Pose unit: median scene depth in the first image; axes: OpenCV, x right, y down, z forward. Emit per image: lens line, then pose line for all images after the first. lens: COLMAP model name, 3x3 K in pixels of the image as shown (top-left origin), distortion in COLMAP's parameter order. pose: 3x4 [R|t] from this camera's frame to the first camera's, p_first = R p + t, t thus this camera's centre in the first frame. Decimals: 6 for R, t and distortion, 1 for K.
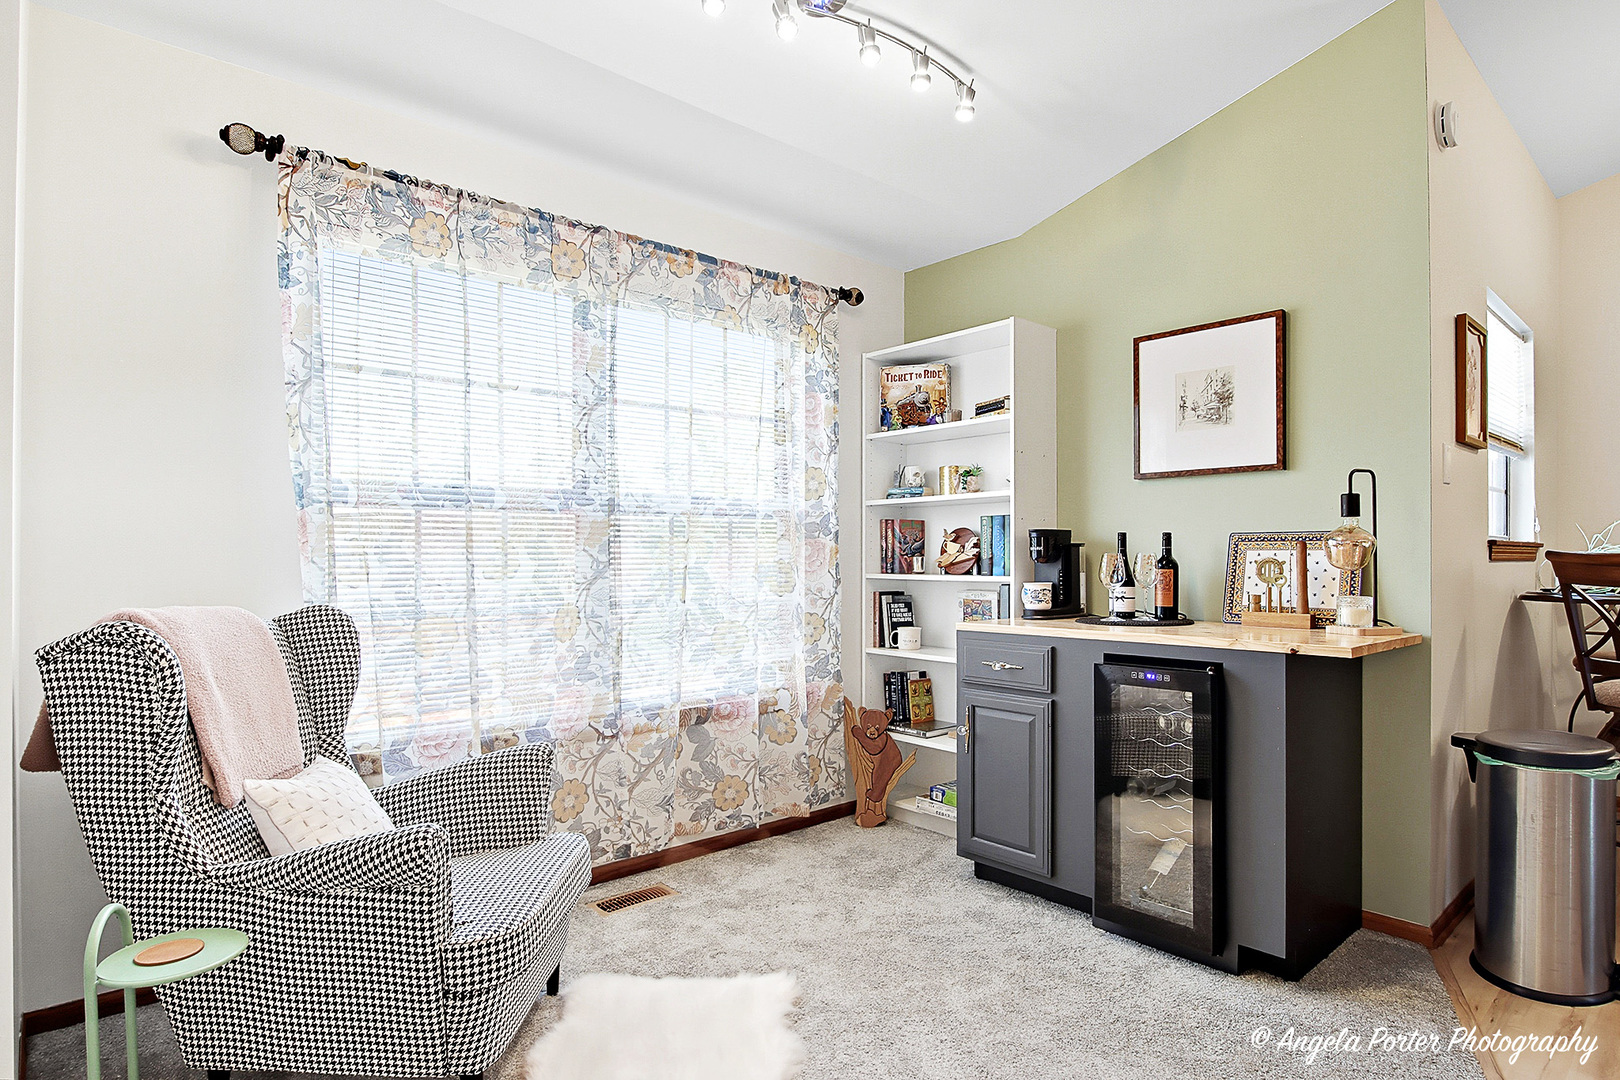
lens RADIAL K [[851.7, 0, 820.9], [0, 851.7, 551.1], [0, 0, 1]] dist [-0.020874, 0.000948]
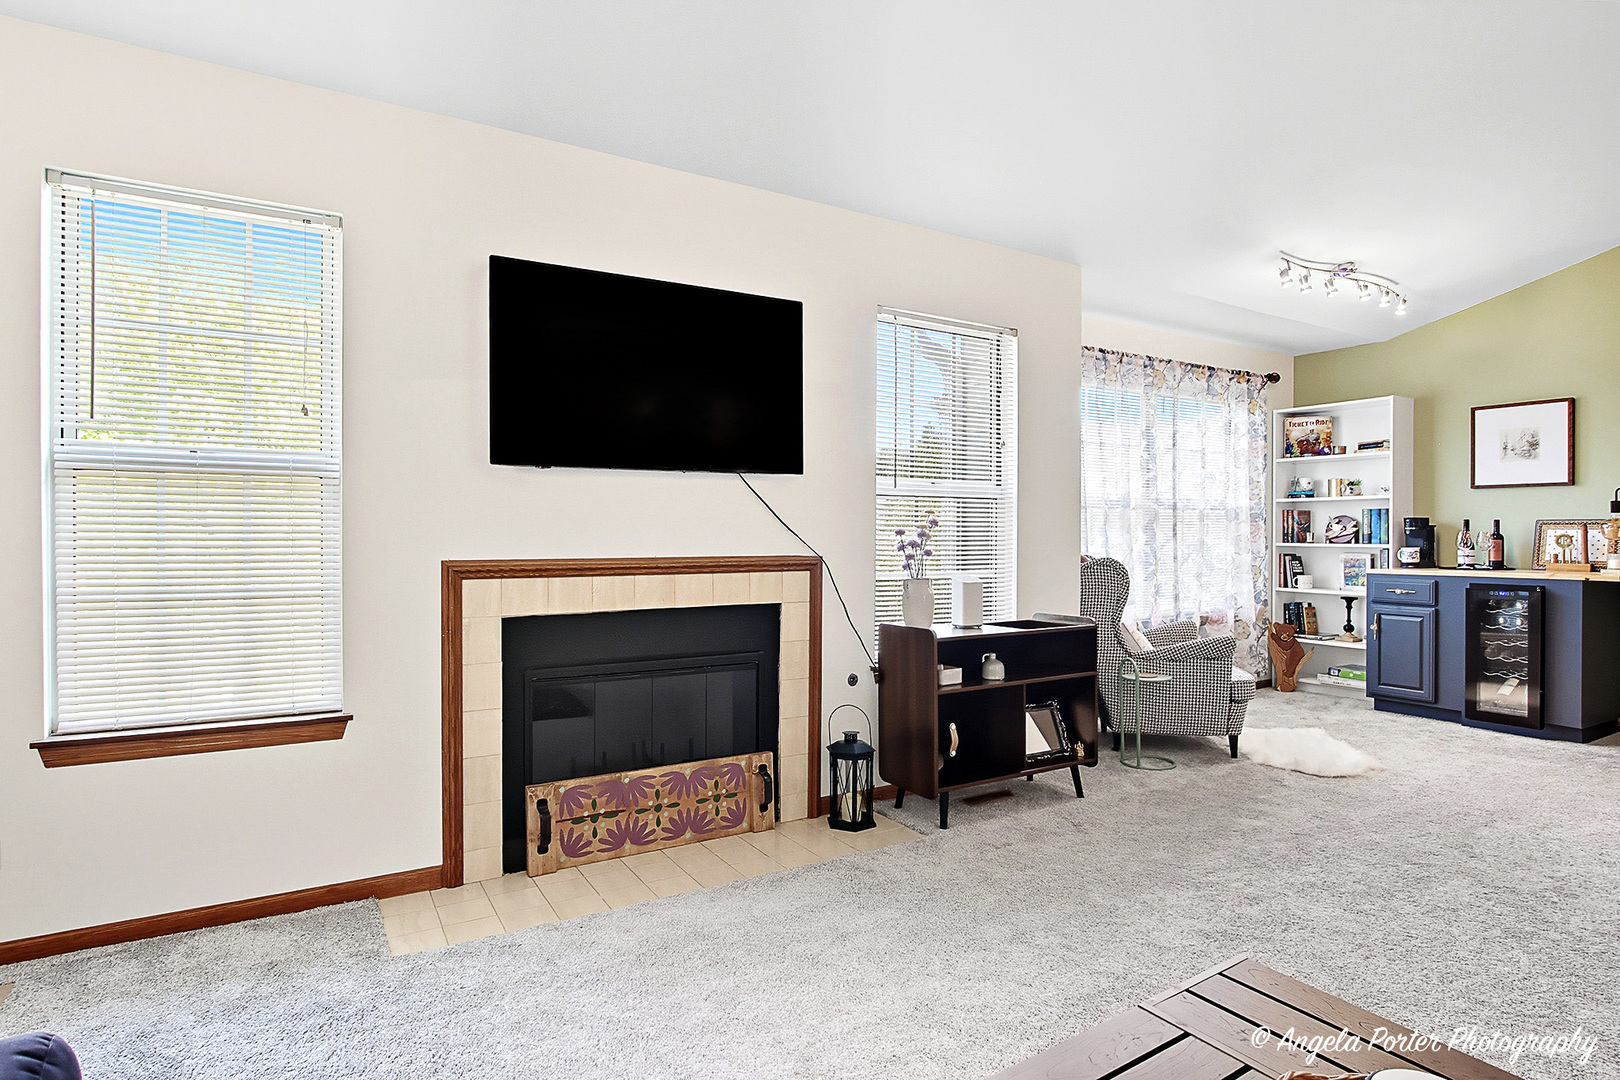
lens RADIAL K [[851.7, 0, 798.9], [0, 851.7, 536.4], [0, 0, 1]] dist [-0.020874, 0.000948]
pose [[0.984459, 0.001664, -0.175605, -0.623736], [0.000329, 0.999936, 0.011318, -0.005850], [0.175613, -0.011200, 0.984396, -0.858172]]
